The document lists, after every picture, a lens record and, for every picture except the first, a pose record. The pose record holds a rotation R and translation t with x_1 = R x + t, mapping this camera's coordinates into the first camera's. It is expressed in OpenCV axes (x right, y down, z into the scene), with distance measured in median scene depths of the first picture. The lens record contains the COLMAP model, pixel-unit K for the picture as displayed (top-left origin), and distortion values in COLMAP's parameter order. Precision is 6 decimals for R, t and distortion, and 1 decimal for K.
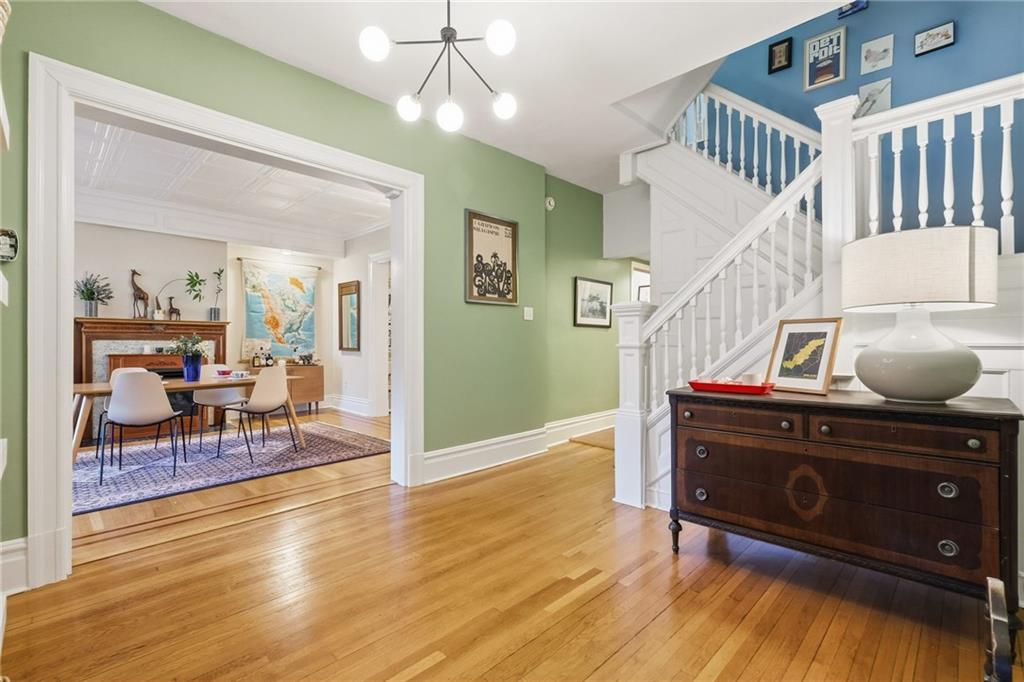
lens RADIAL K [[465.4, 0, 511.2], [0, 465.4, 344.2], [0, 0, 1]] dist [0.002518, 0.000268]
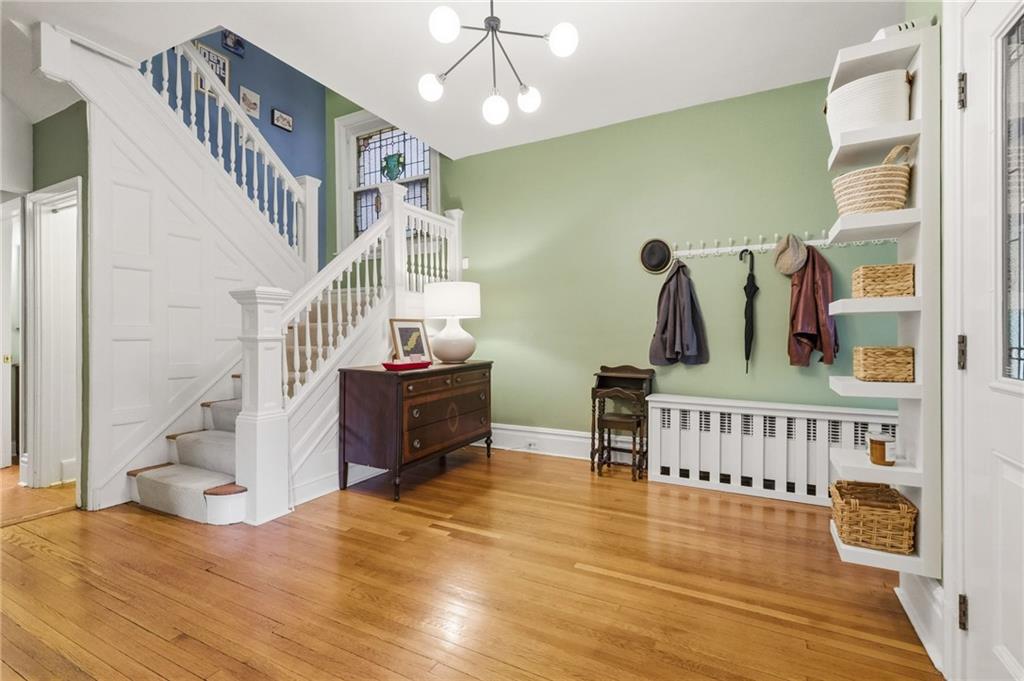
lens RADIAL K [[465.4, 0, 510.3], [0, 465.4, 333.5], [0, 0, 1]] dist [0.002518, 0.000268]
pose [[-0.284308, -0.006803, 0.958709, -1.011692], [0.003107, 0.999963, 0.008017, -0.017777], [-0.958728, 0.005258, -0.284276, 1.141572]]
